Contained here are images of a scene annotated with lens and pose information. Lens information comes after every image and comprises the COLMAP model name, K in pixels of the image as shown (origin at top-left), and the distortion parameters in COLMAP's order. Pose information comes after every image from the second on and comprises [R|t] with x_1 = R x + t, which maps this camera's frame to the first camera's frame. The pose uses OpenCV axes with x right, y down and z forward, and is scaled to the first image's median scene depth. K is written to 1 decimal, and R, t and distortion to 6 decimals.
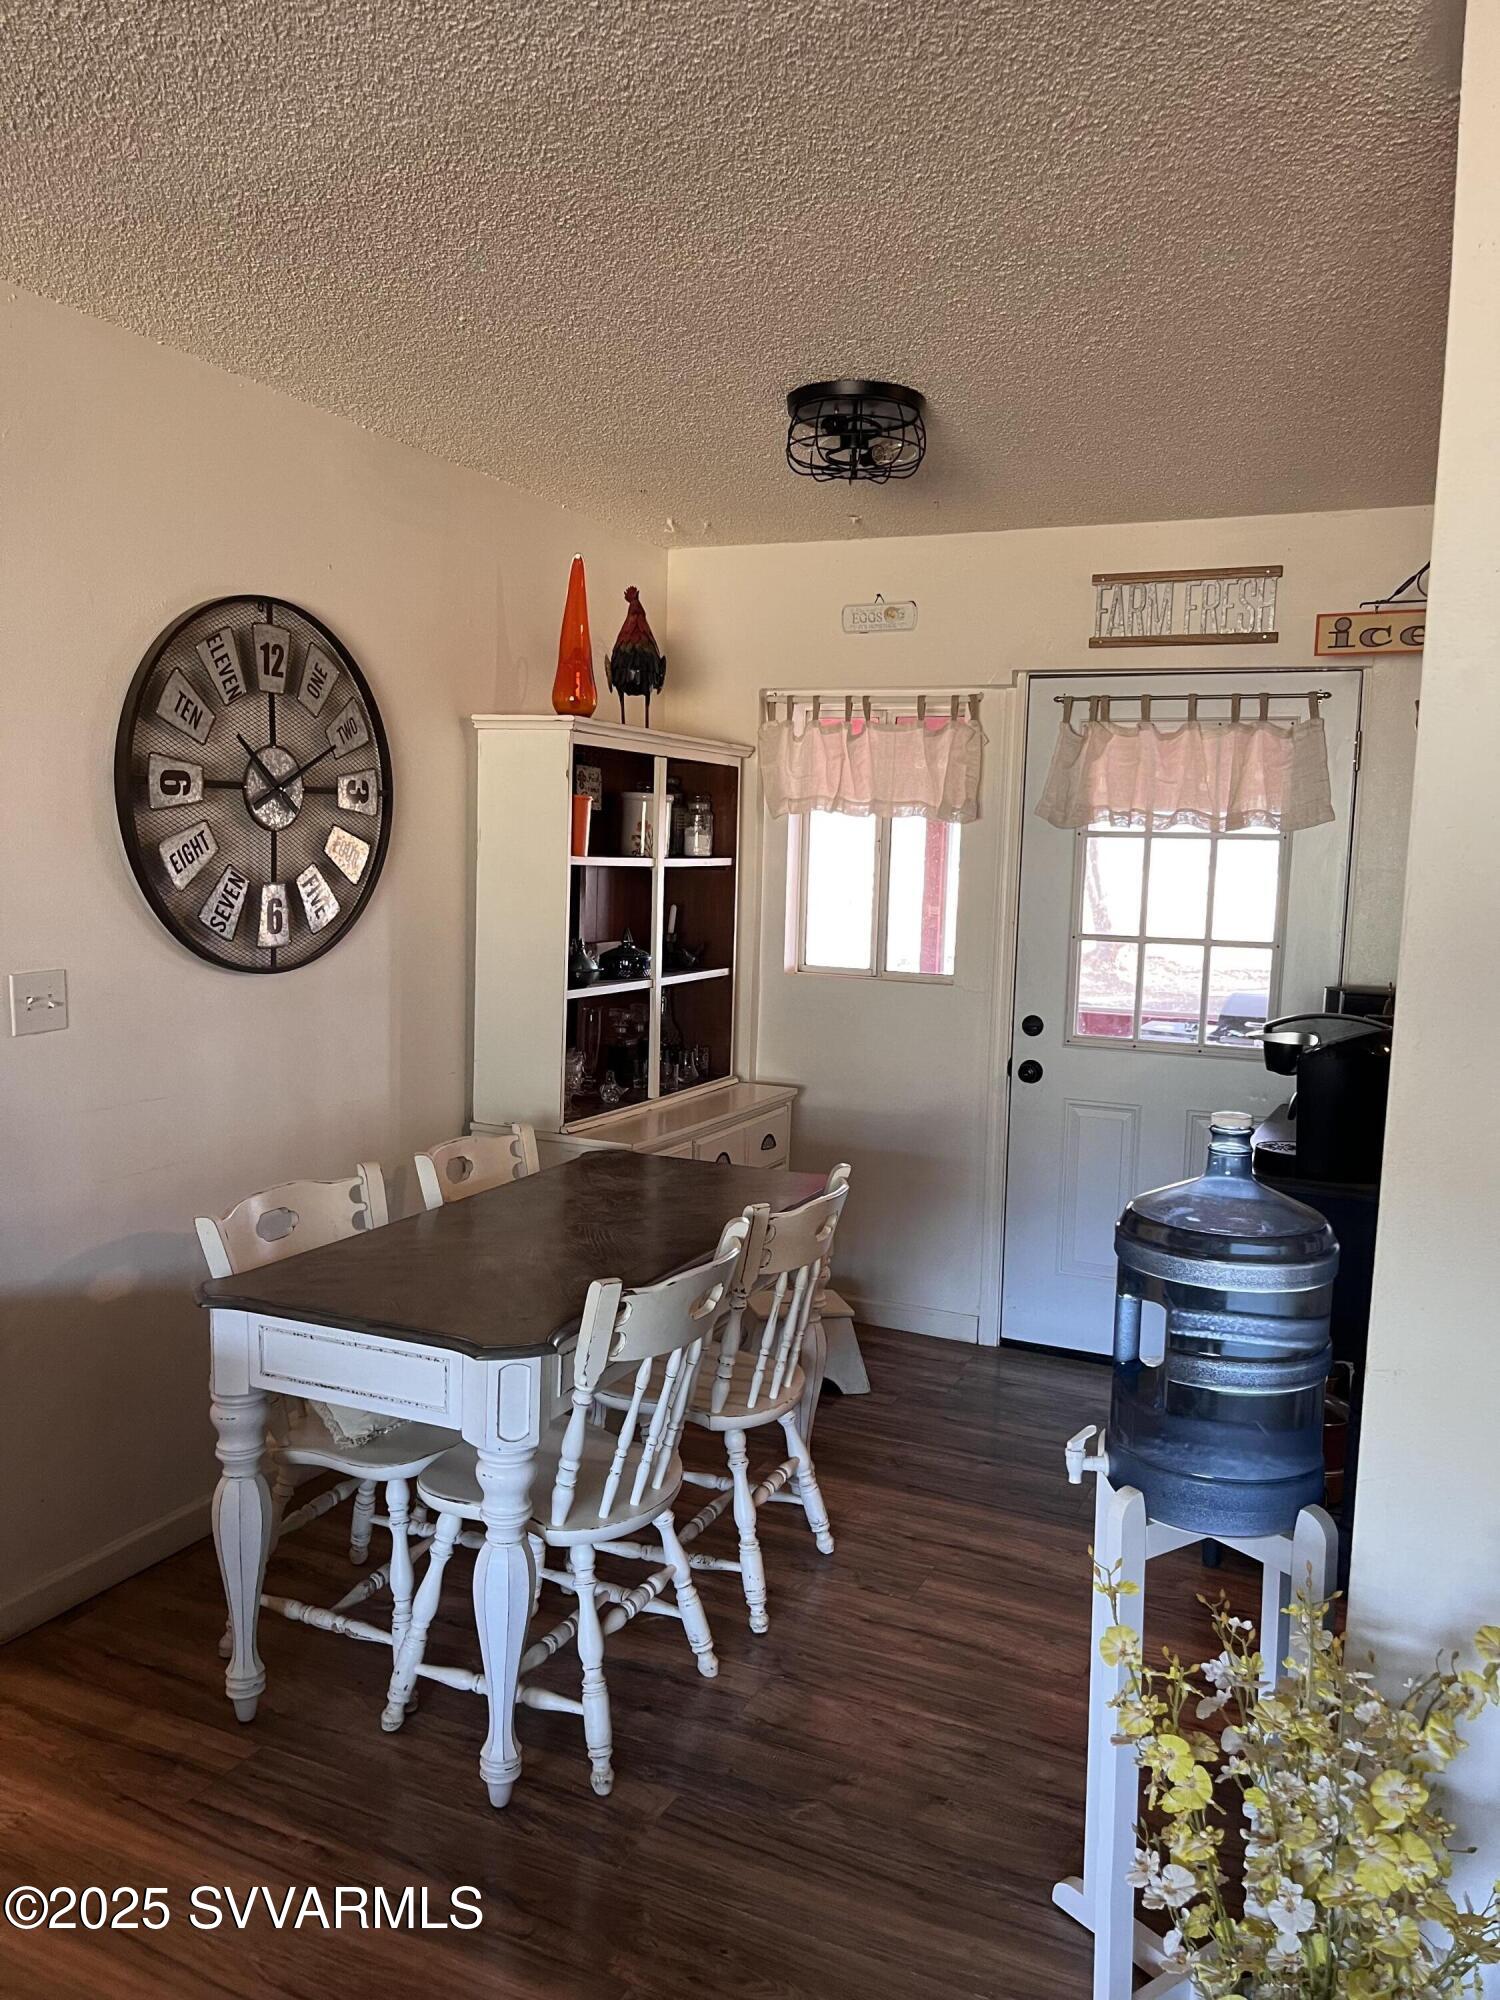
lens RADIAL K [[1494.6, 0, 758.4], [0, 1494.6, 1013.9], [0, 0, 1]] dist [0.051524, -0.060021]
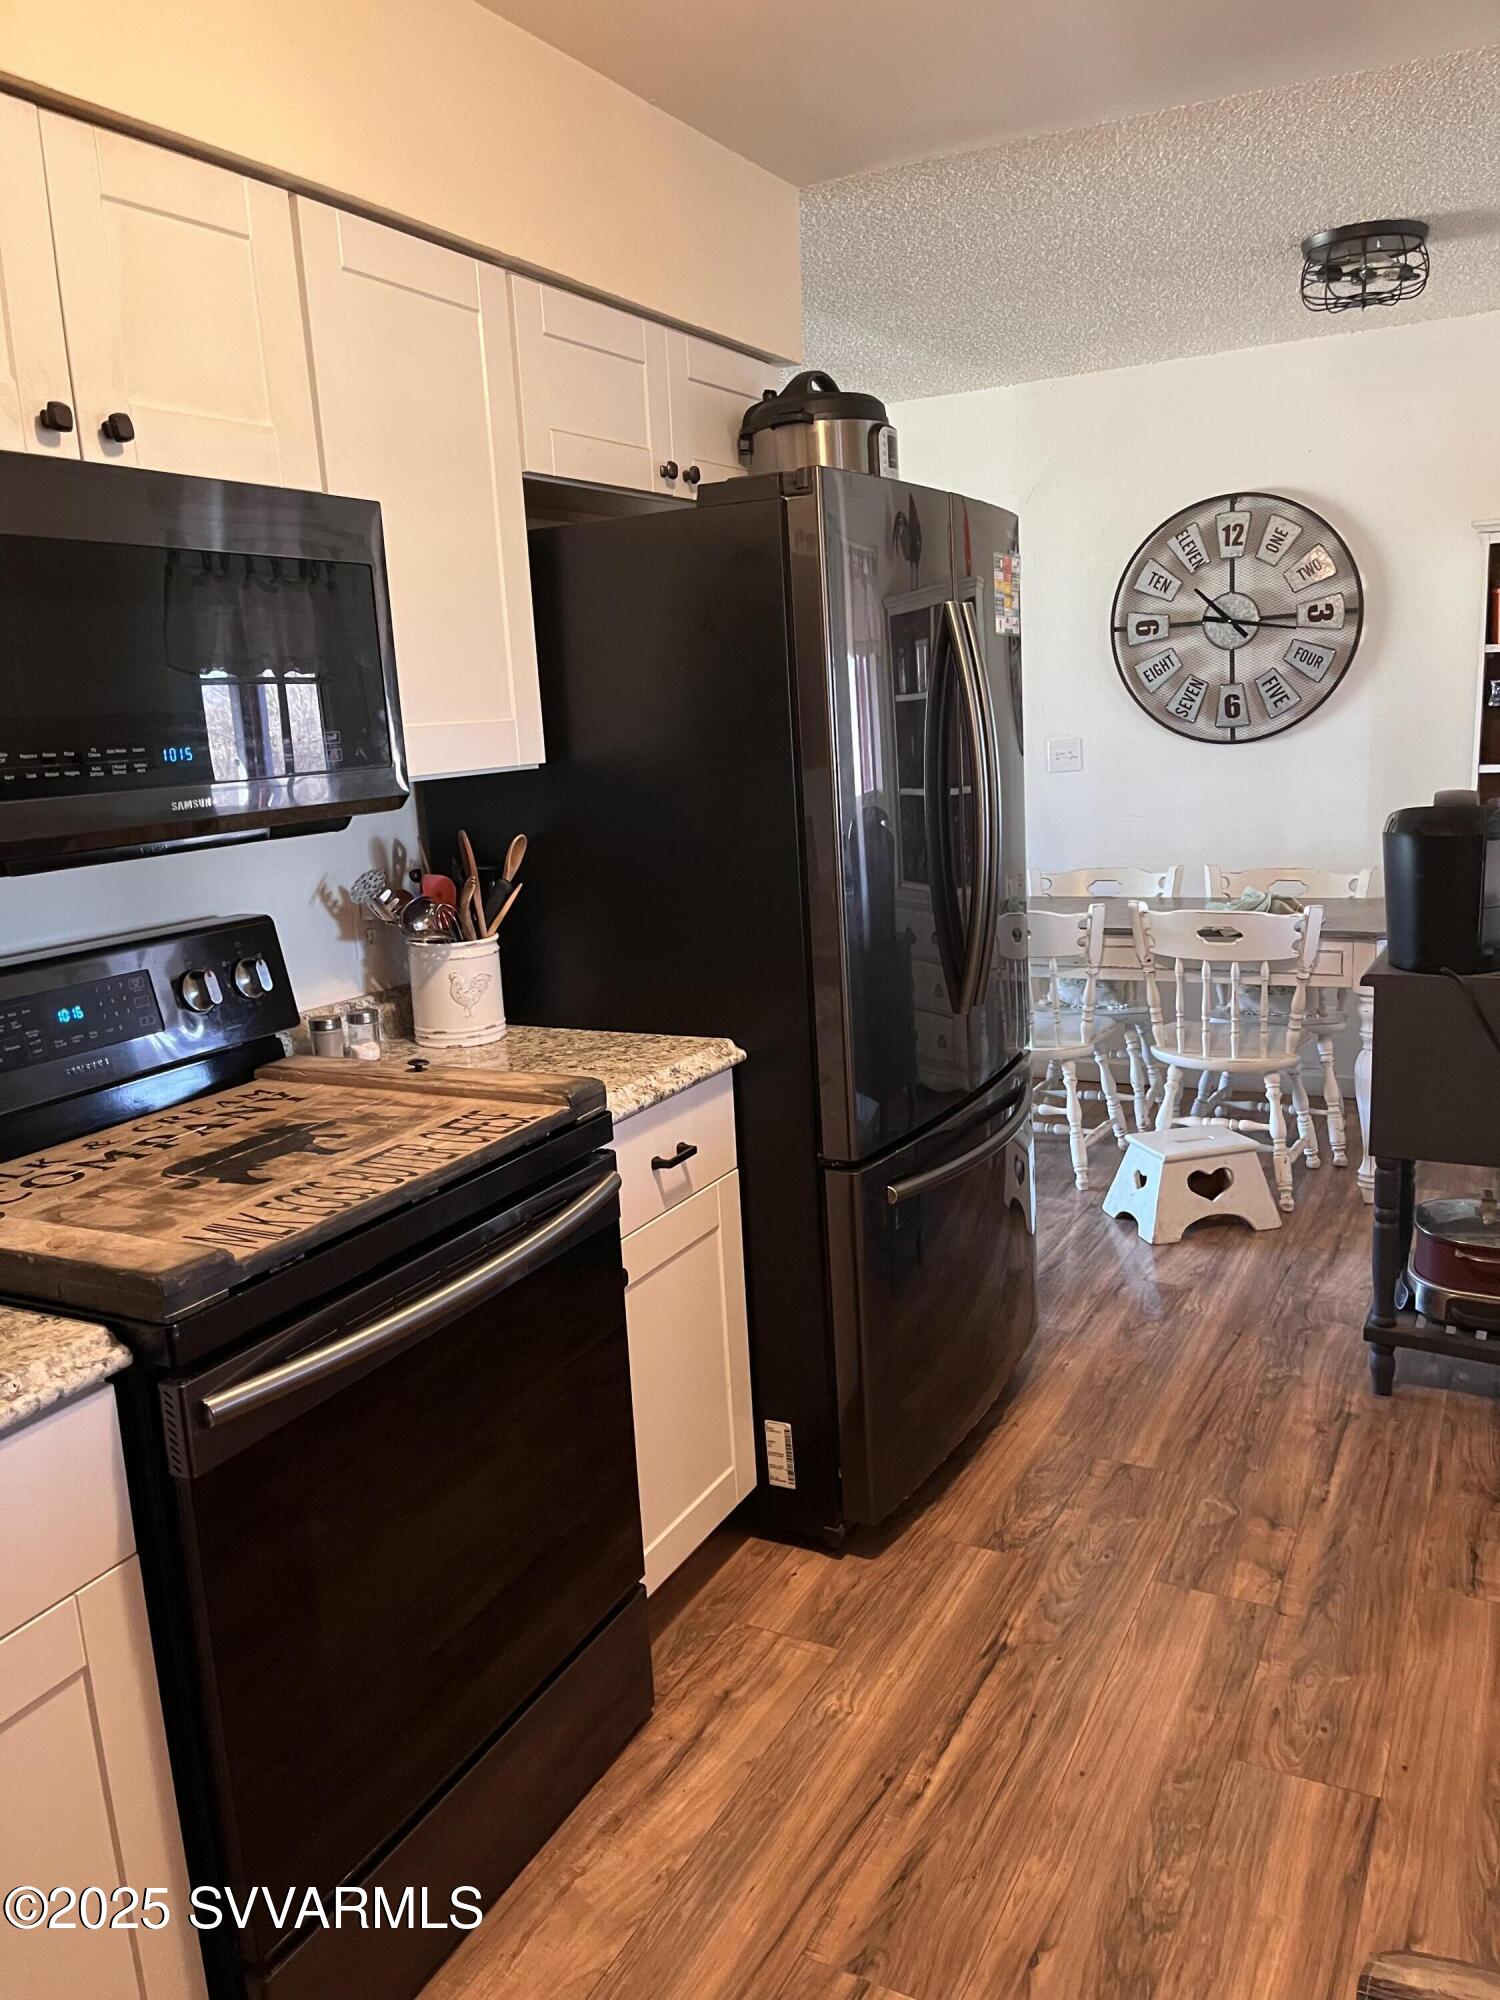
lens RADIAL K [[1494.6, 0, 758.4], [0, 1494.6, 1013.9], [0, 0, 1]] dist [0.051524, -0.060021]
pose [[-0.037436, 0.183867, -0.982238, 1.285818], [-0.056415, 0.980971, 0.185780, -0.014880], [0.997705, 0.062368, -0.026350, 0.586897]]
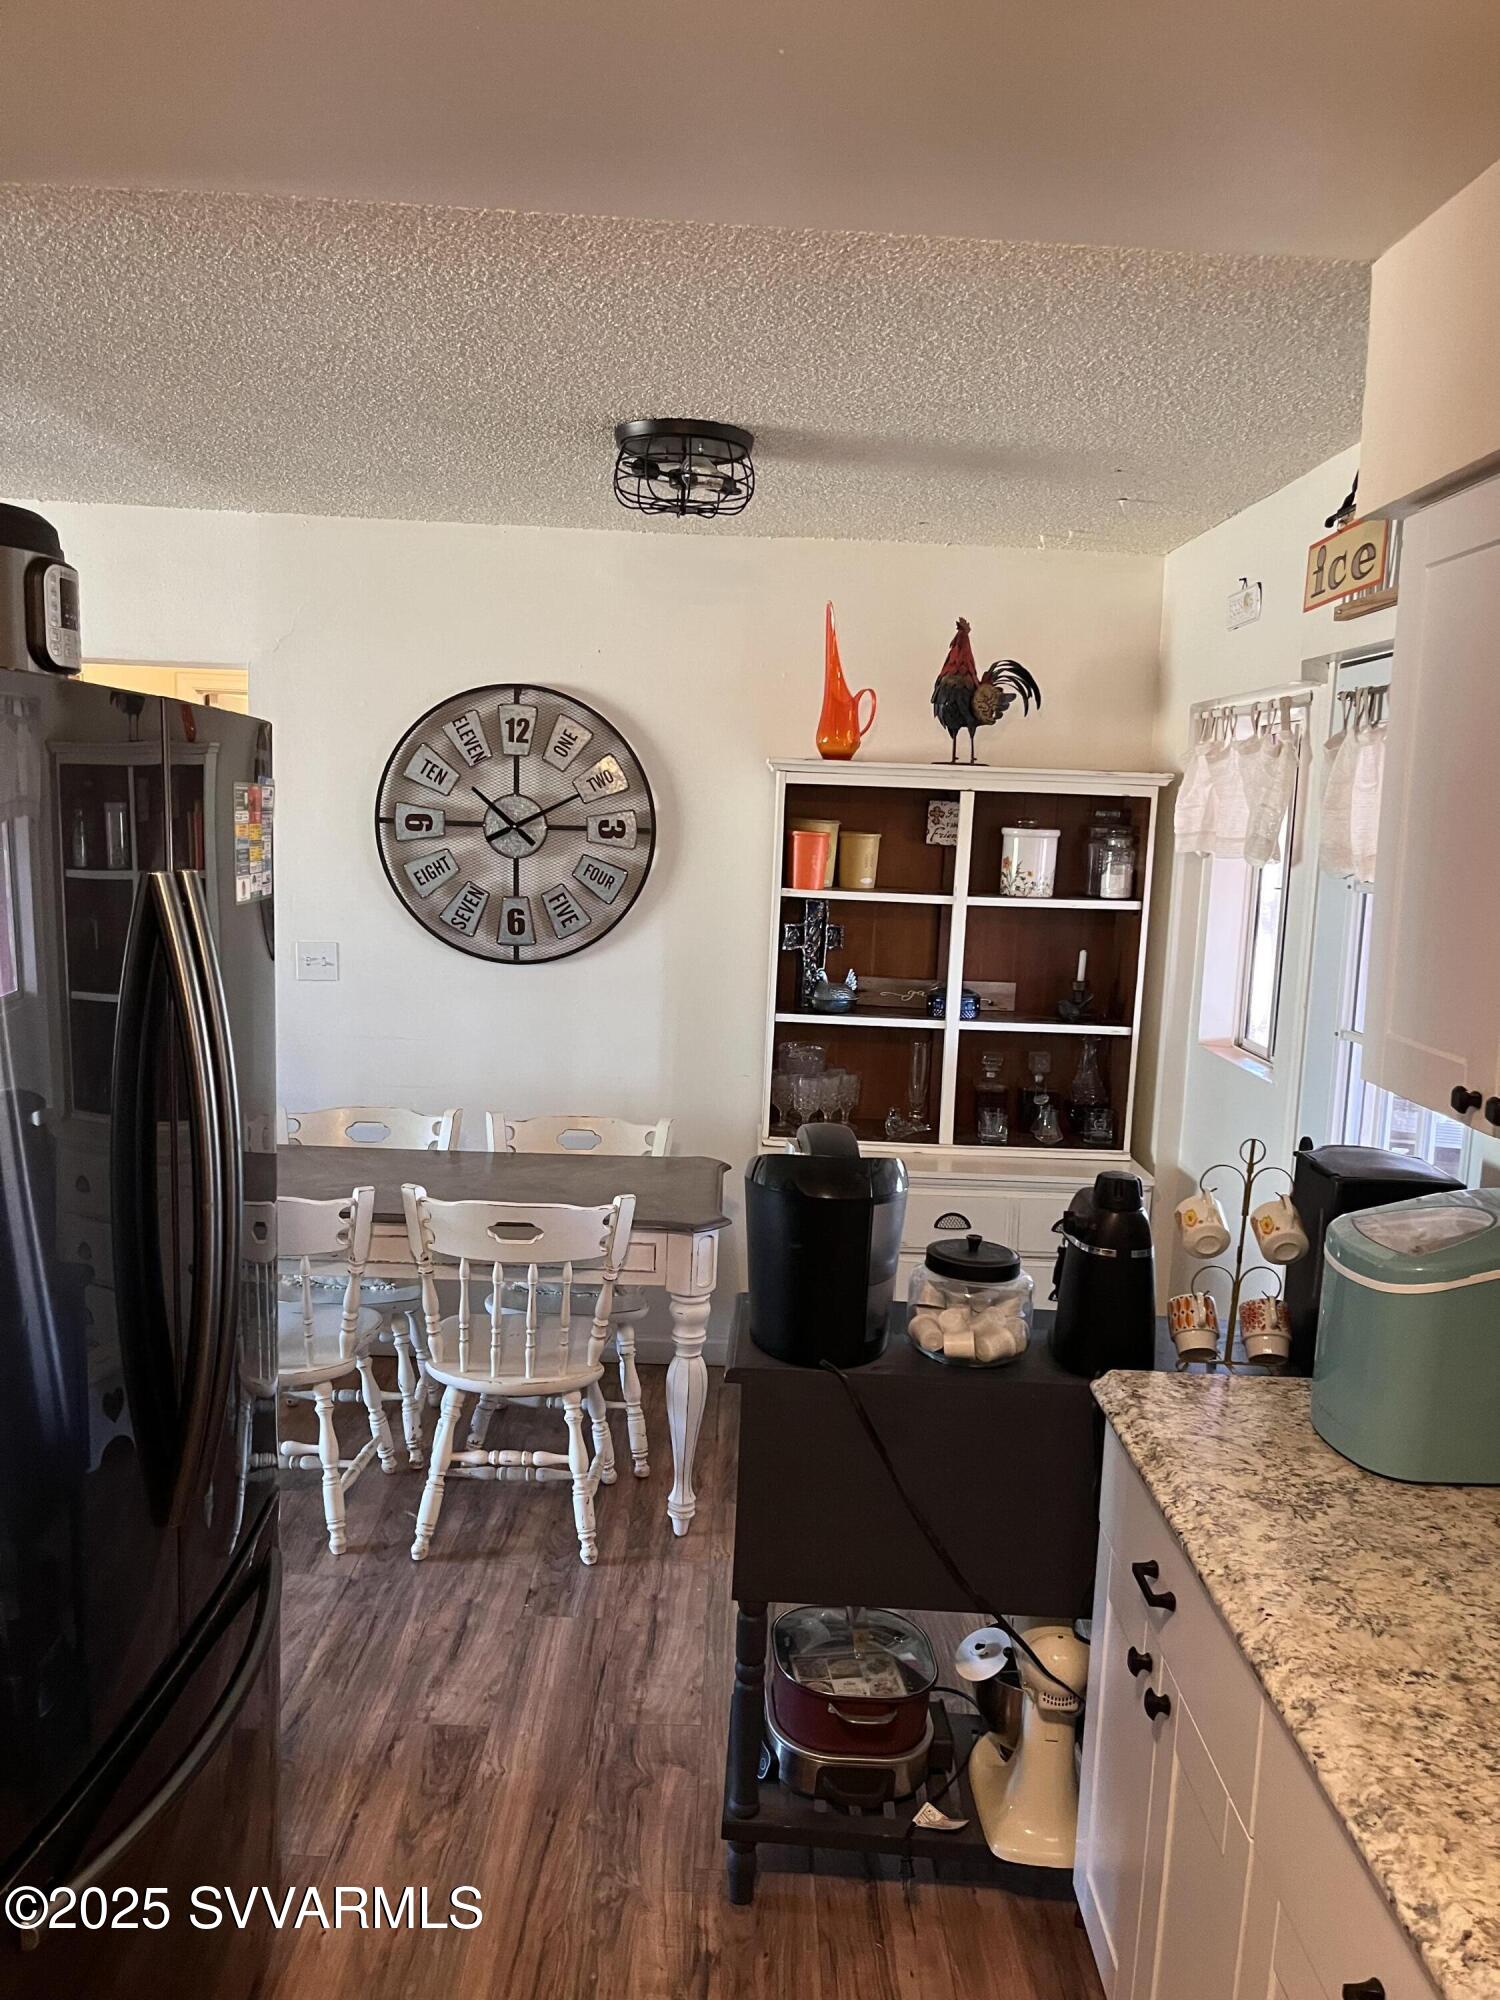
lens RADIAL K [[1494.6, 0, 758.4], [0, 1494.6, 1013.9], [0, 0, 1]] dist [0.051524, -0.060021]
pose [[0.439468, 0.115009, -0.890865, 0.983878], [-0.129439, 0.989527, 0.063893, -0.098490], [0.888883, 0.087234, 0.449752, 0.611043]]
